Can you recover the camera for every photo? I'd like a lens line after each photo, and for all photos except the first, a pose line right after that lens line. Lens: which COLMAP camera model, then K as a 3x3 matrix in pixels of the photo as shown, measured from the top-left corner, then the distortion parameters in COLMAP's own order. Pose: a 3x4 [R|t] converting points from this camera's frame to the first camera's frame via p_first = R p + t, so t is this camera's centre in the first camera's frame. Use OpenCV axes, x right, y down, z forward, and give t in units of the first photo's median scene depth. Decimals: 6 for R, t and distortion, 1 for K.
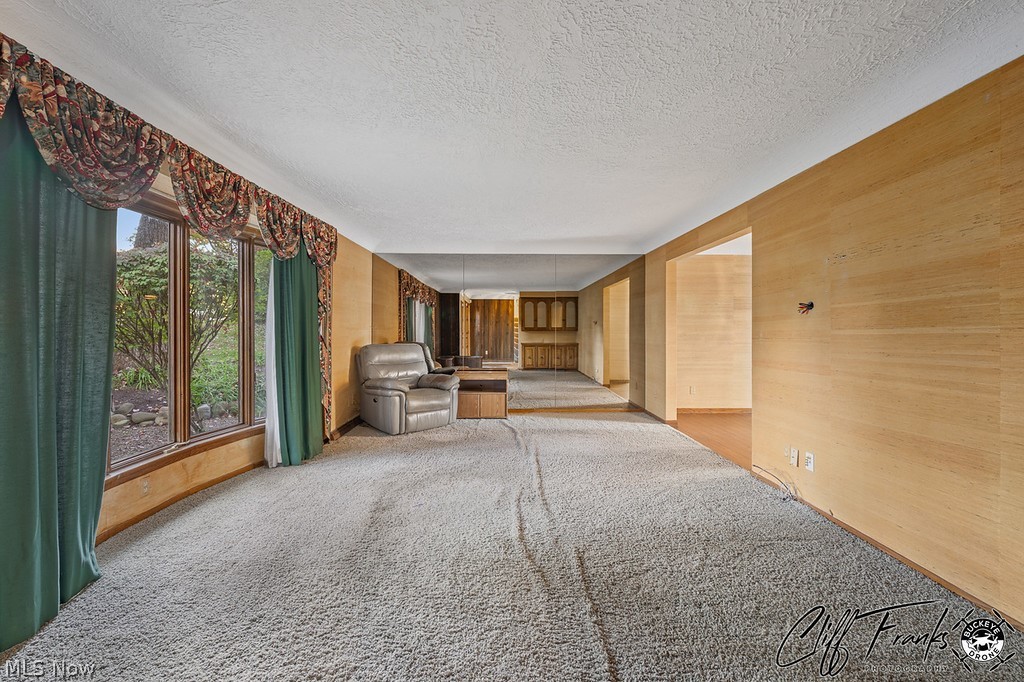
lens RADIAL K [[410.3, 0, 508.7], [0, 410.3, 335.4], [0, 0, 1]] dist [-0.000875, -0.000261]
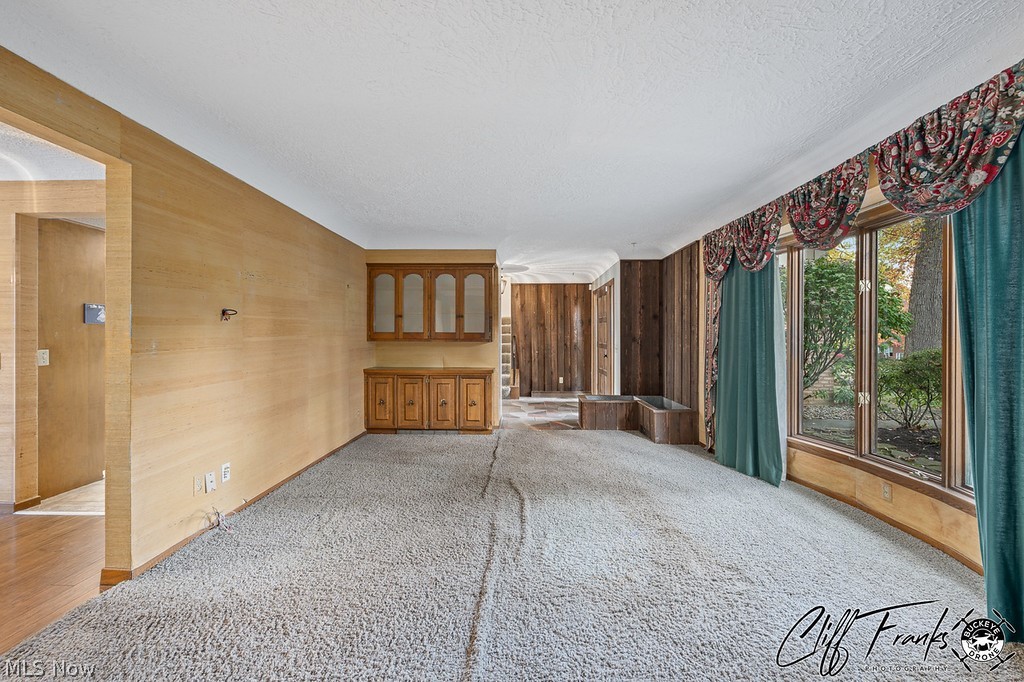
lens RADIAL K [[410.3, 0, 508.7], [0, 410.3, 335.4], [0, 0, 1]] dist [-0.000875, -0.000261]
pose [[-0.998768, -0.003328, 0.049505, 0.011595], [-0.002818, 0.999942, 0.010372, -0.032666], [-0.049536, 0.010220, -0.998720, 2.091936]]
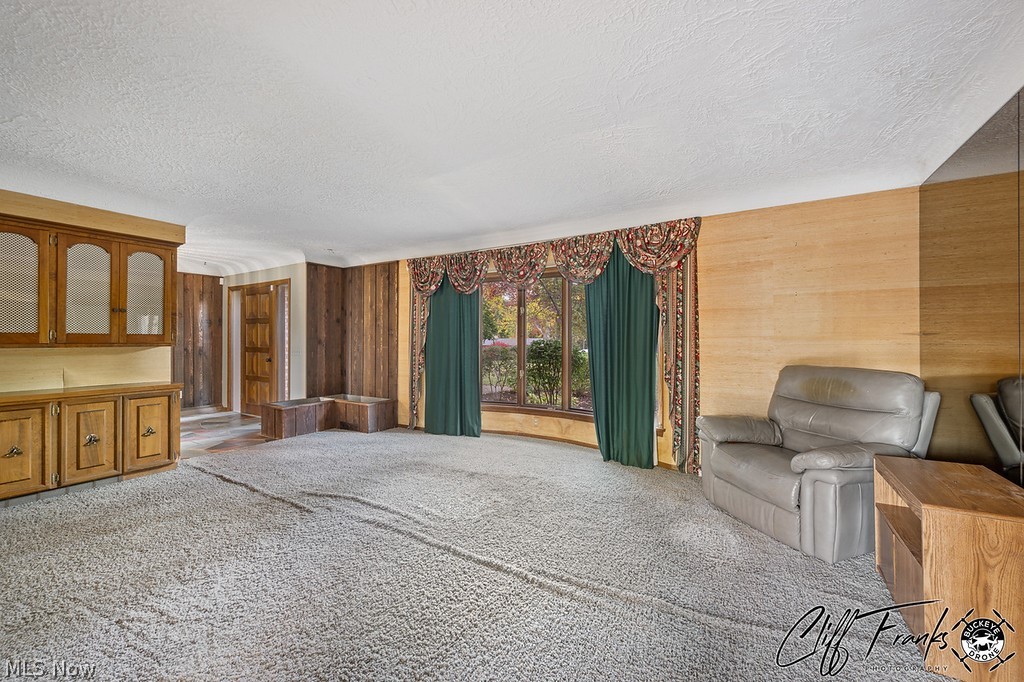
lens RADIAL K [[417.8, 0, 506.2], [0, 417.8, 339.1], [0, 0, 1]] dist [-0.001685, -0.000312]
pose [[-0.535680, -0.002419, -0.844418, 0.827867], [-0.011205, 0.999928, 0.004244, -0.027533], [0.844347, 0.011735, -0.535669, 1.953209]]
